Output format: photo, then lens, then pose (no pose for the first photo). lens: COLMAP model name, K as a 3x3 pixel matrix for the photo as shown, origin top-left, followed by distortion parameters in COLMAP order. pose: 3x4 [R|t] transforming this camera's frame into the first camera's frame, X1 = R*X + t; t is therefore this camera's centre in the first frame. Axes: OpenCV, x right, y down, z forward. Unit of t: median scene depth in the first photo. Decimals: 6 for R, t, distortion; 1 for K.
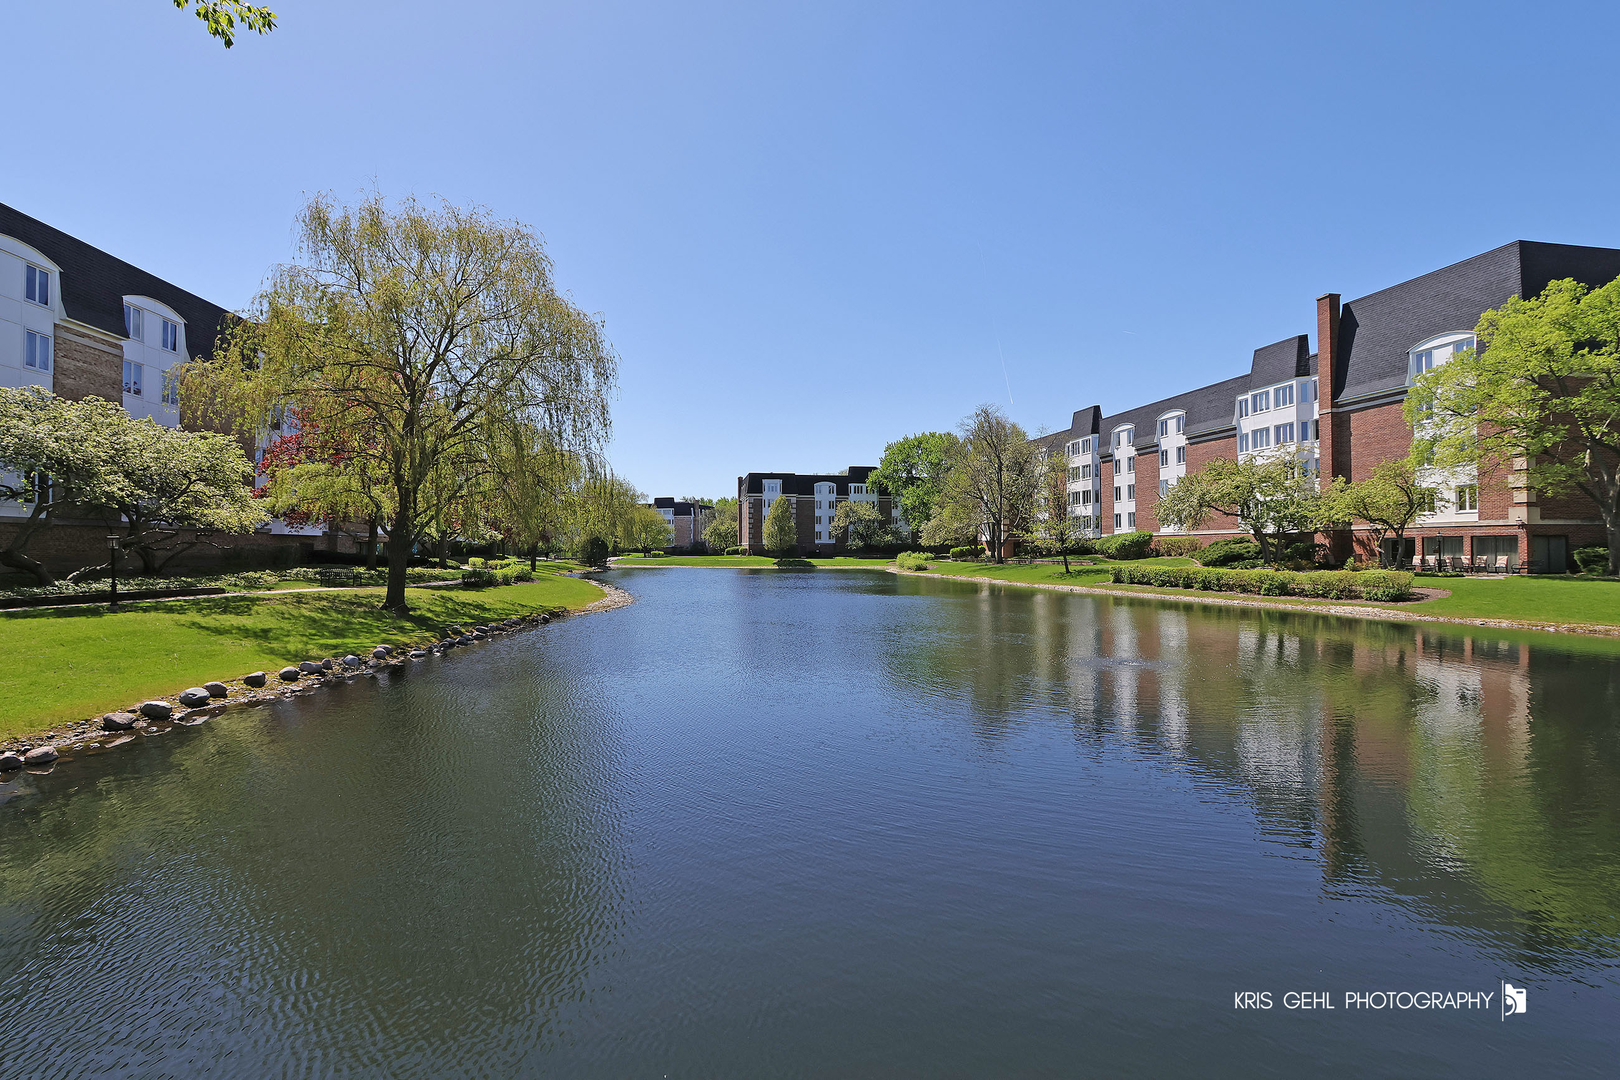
lens RADIAL K [[743.2, 0, 799.9], [0, 743.2, 536.4], [0, 0, 1]] dist [-0.015773, 0.000686]
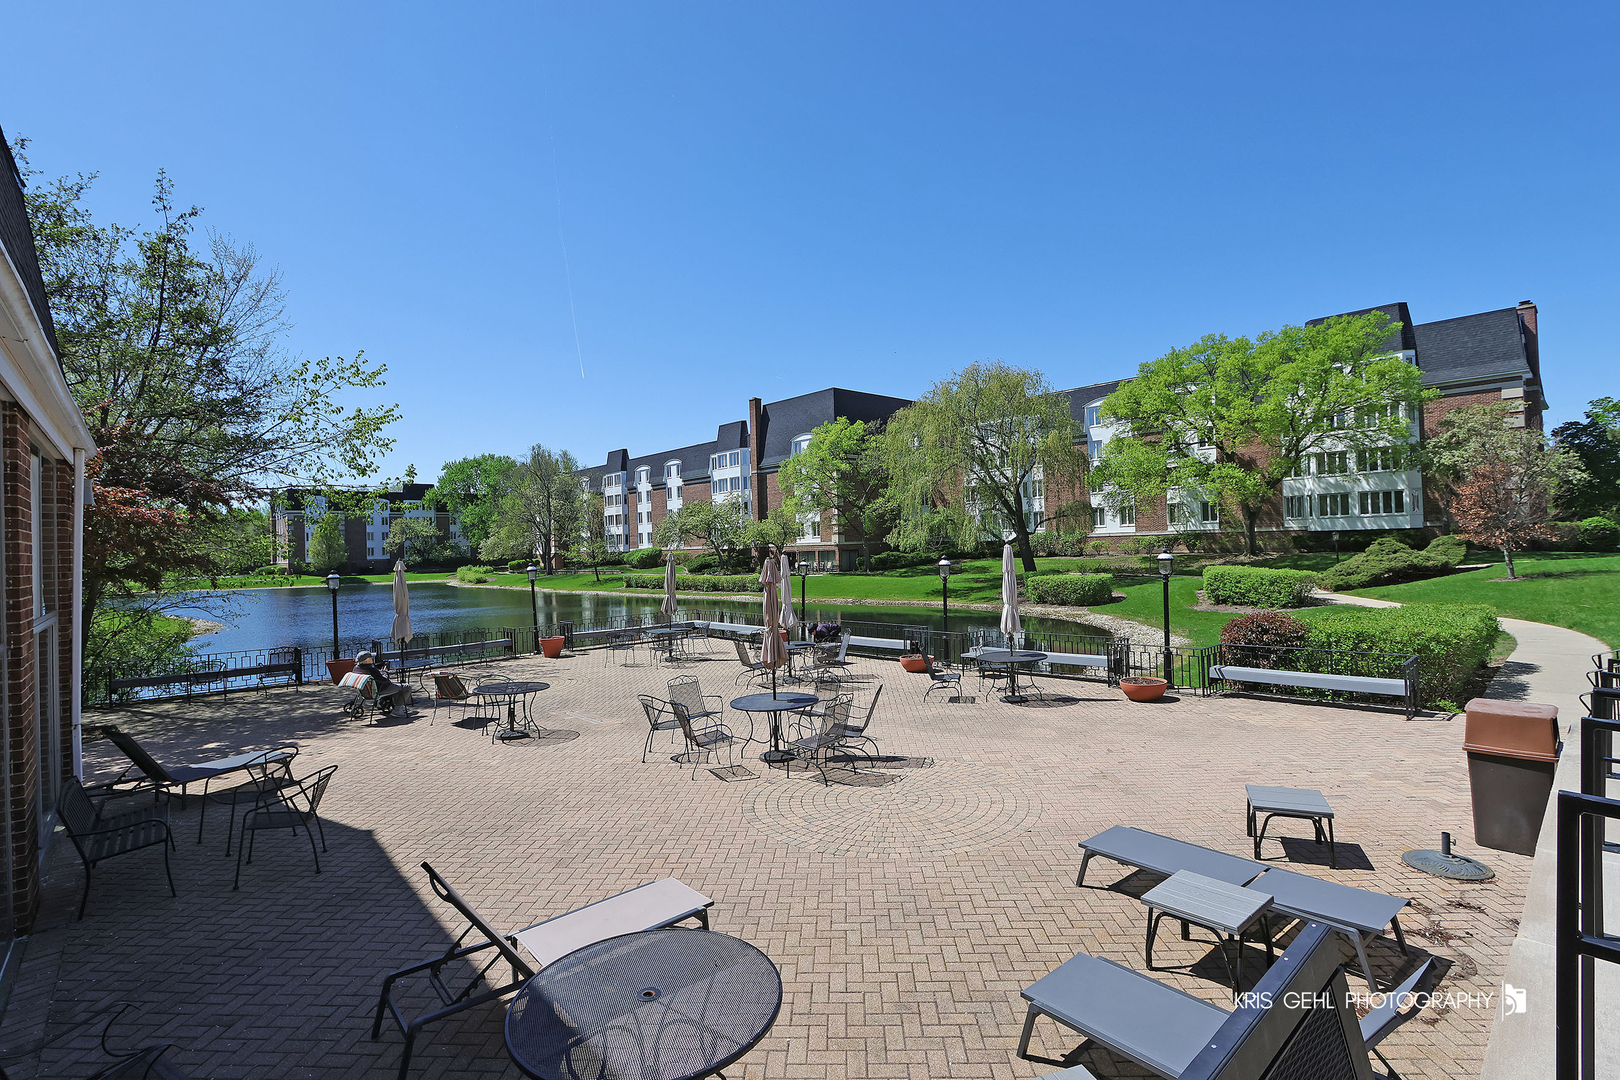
lens RADIAL K [[743.2, 0, 809.6], [0, 743.2, 535.0], [0, 0, 1]] dist [-0.015773, 0.000686]
pose [[0.837466, -0.014315, 0.546302, -0.042041], [0.017716, 0.999843, -0.000958, -0.022102], [-0.546202, 0.010481, 0.837588, -0.283305]]
